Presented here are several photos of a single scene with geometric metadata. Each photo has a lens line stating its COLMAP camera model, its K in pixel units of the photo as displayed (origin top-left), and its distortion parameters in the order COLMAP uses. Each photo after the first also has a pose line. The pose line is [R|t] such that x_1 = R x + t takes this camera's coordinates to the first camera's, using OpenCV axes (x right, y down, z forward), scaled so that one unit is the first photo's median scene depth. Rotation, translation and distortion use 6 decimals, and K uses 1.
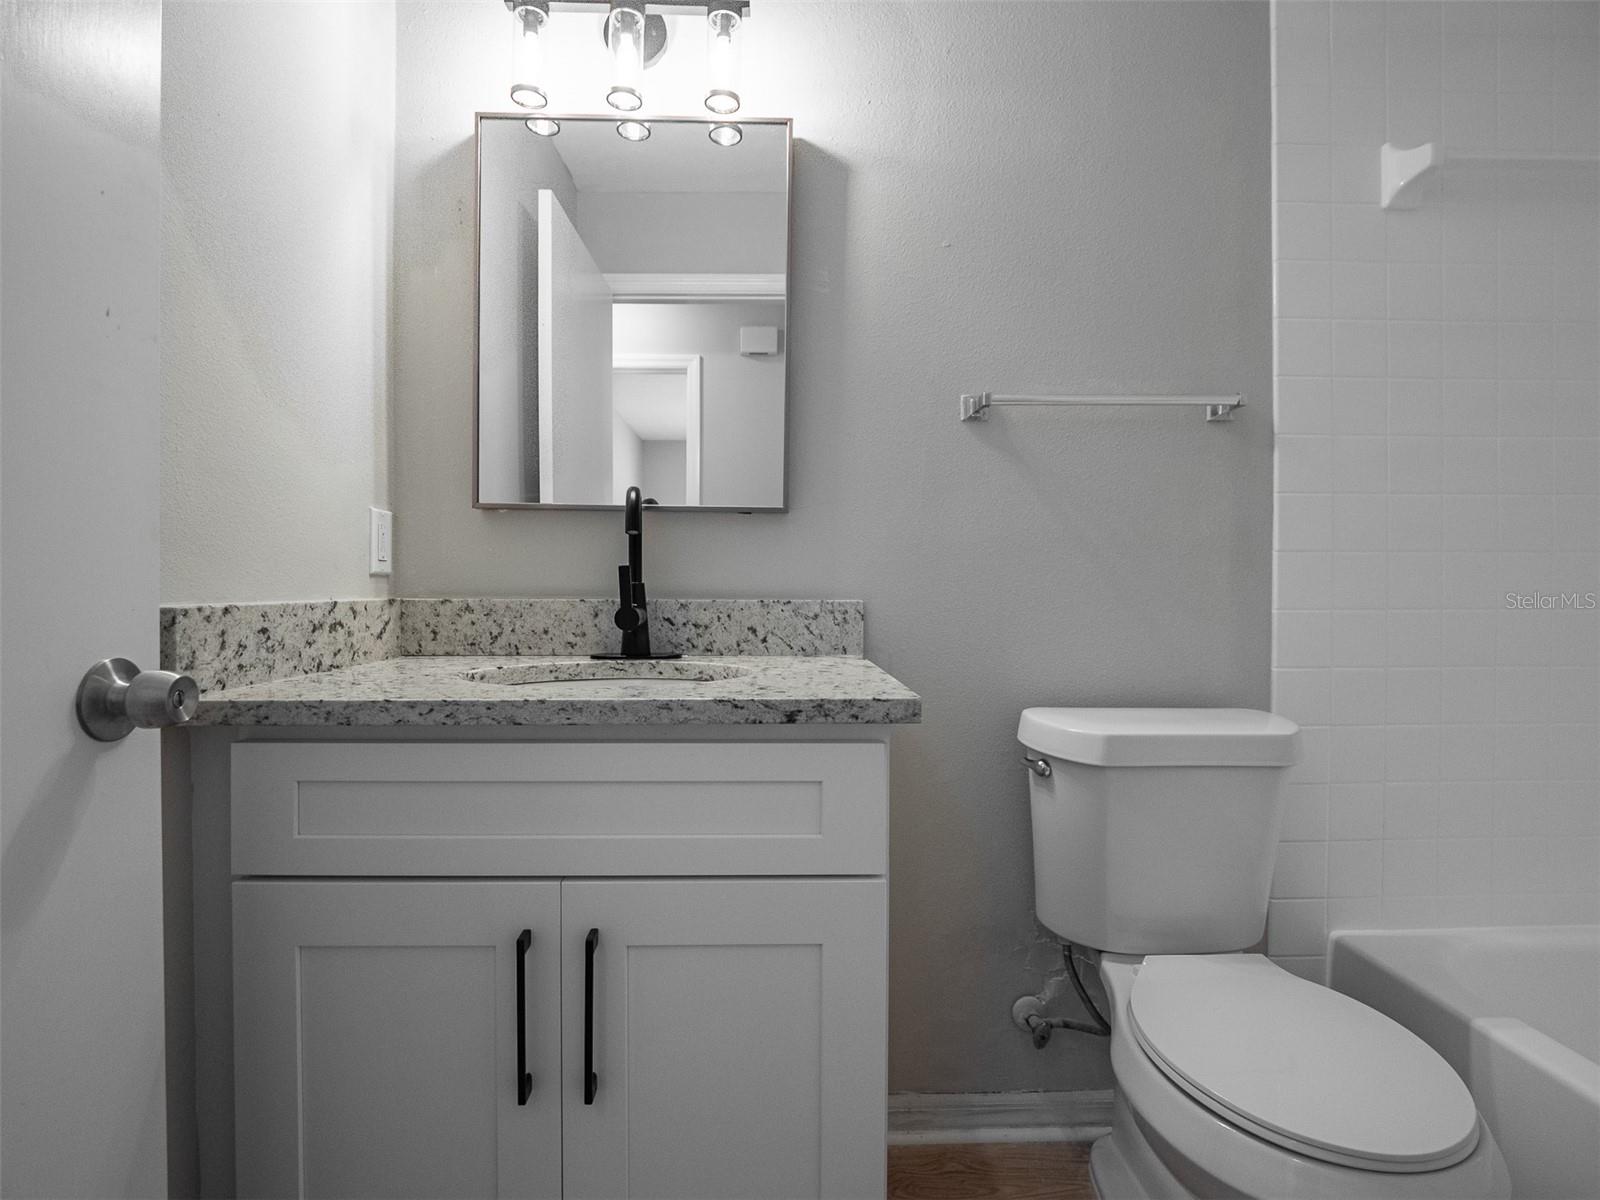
lens RADIAL K [[784.2, 0, 795.8], [0, 784.2, 592.3], [0, 0, 1]] dist [-0.013567, -0.002050]
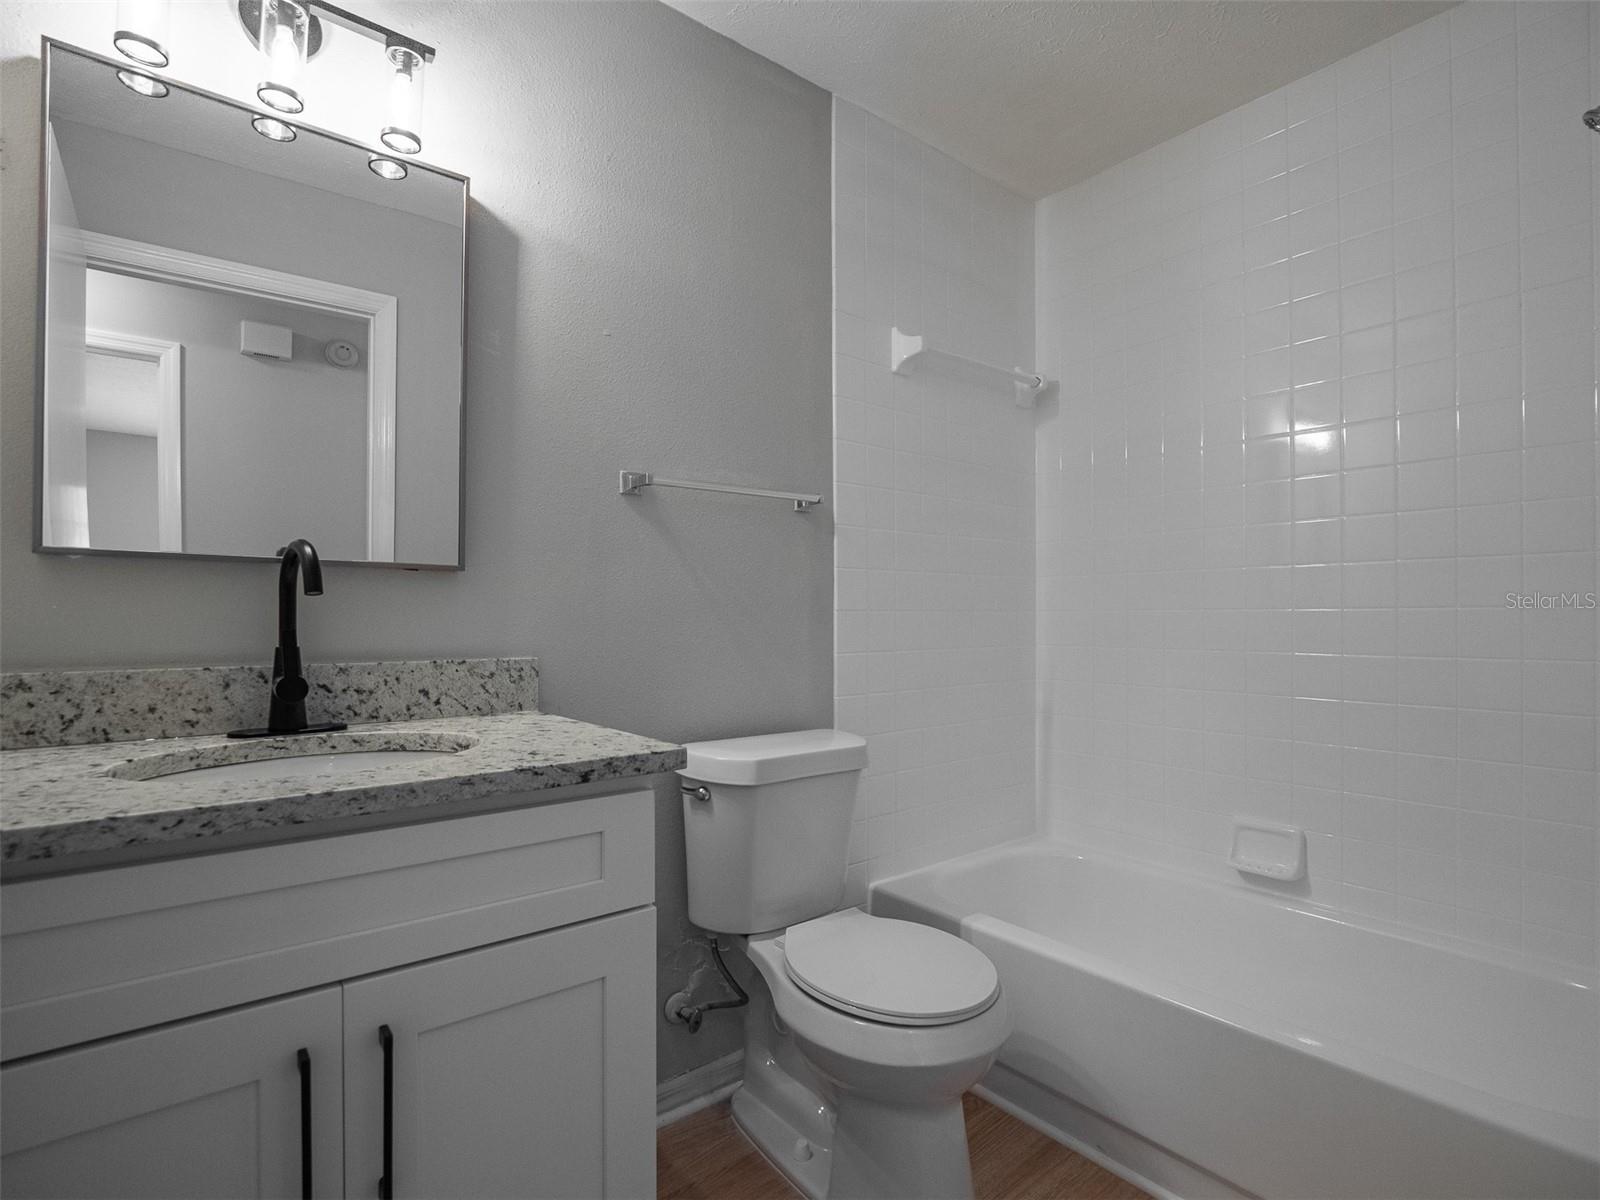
lens RADIAL K [[779.3, 0, 800.4], [0, 779.3, 612.2], [0, 0, 1]] dist [-0.018507, -0.001659]
pose [[0.793752, 0.001829, 0.608239, -0.270790], [0.006306, 0.999917, -0.011235, -0.036982], [-0.608209, 0.012753, 0.793674, -0.036630]]
